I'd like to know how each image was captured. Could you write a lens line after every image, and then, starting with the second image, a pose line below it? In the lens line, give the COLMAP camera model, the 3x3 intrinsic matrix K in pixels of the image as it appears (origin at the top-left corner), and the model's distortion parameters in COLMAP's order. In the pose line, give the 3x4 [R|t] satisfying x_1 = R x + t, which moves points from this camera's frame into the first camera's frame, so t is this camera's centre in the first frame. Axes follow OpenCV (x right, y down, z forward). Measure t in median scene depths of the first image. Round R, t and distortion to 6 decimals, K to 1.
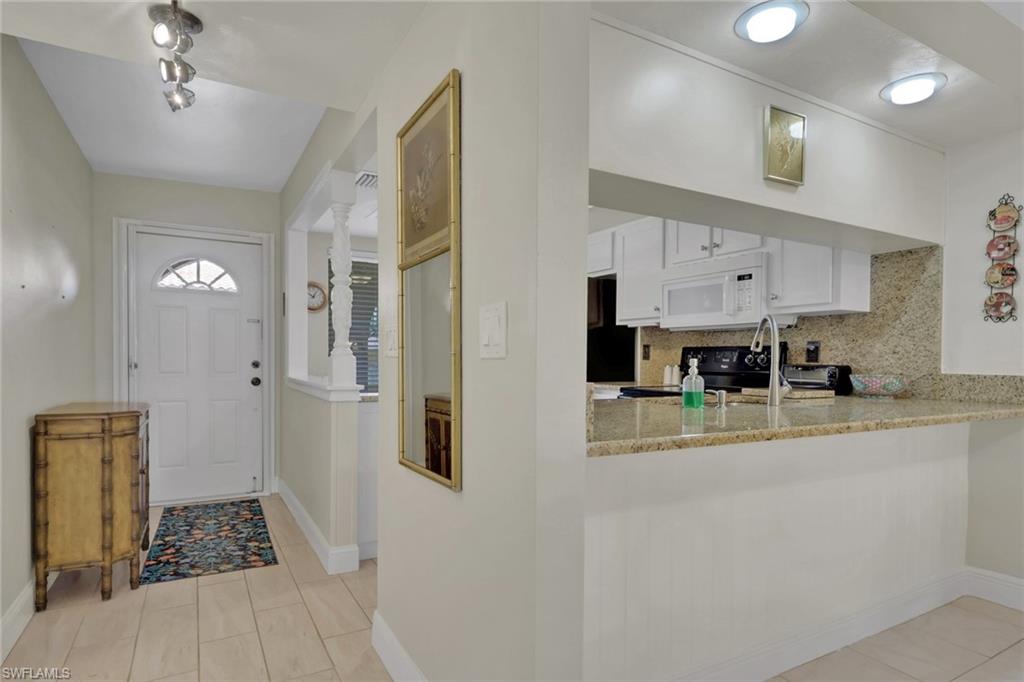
lens RADIAL K [[547.1, 0, 551.2], [0, 547.1, 372.3], [0, 0, 1]] dist [-0.010089, -0.000226]
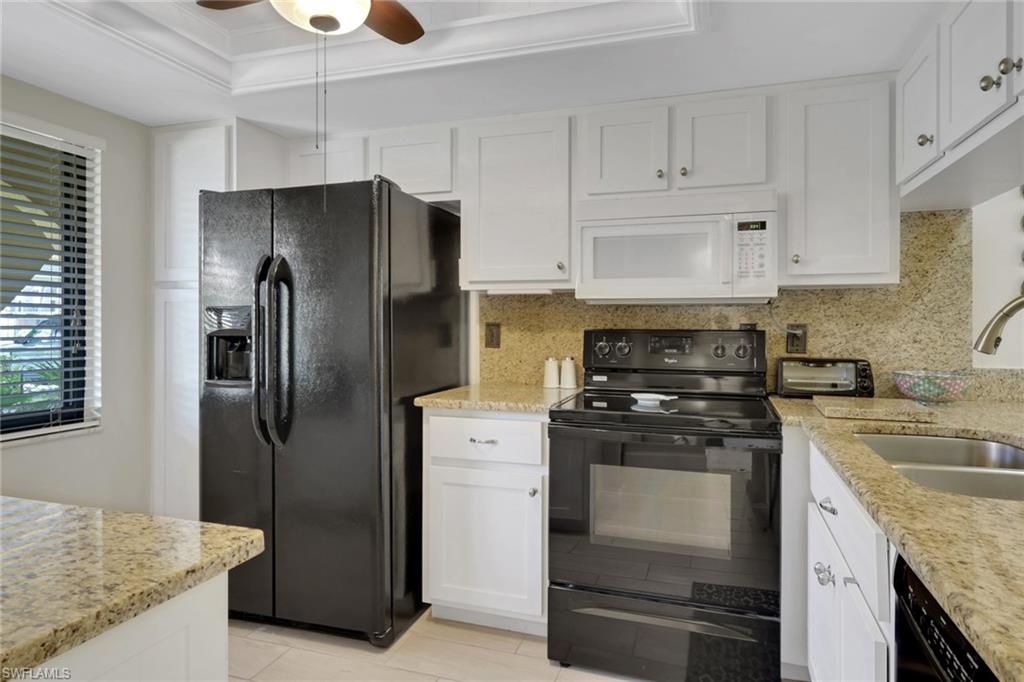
lens RADIAL K [[554.9, 0, 551.7], [0, 554.9, 330.0], [0, 0, 1]] dist [0.004127, -0.000171]
pose [[0.760046, -0.013309, 0.649734, -0.247798], [0.019448, 0.999808, -0.002271, -0.053444], [-0.649579, 0.014362, 0.760159, 0.646715]]
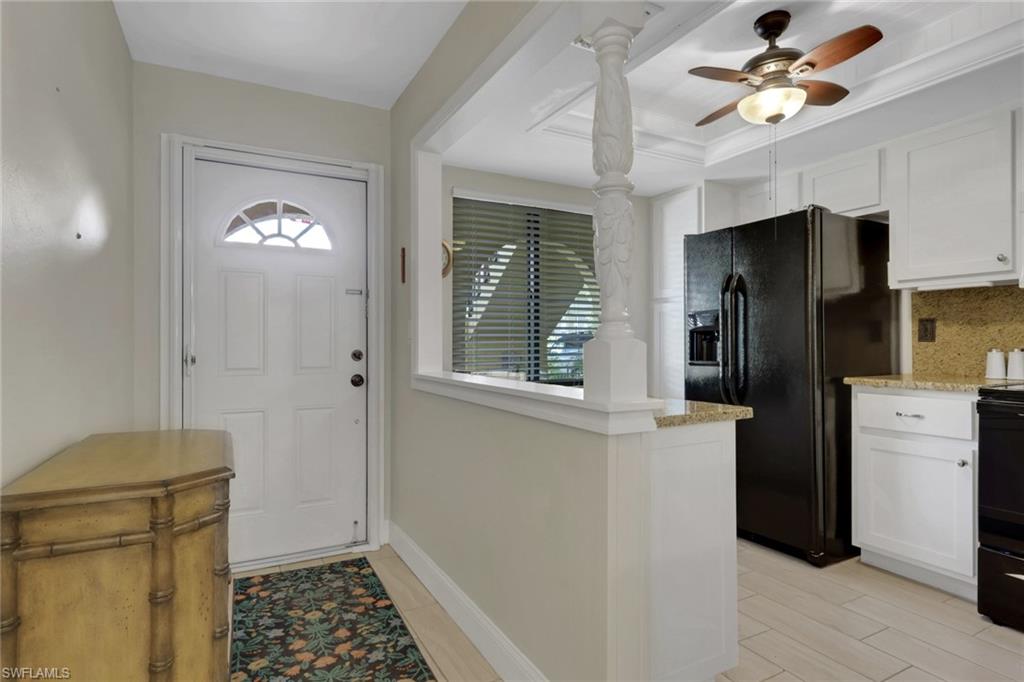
lens RADIAL K [[547.0, 0, 528.8], [0, 547.0, 341.4], [0, 0, 1]] dist [-0.003502, 0.000089]
pose [[0.997477, -0.013394, -0.069719, -0.351671], [0.011485, 0.999550, -0.027721, -0.013291], [0.070059, 0.026850, 0.997181, 0.415649]]
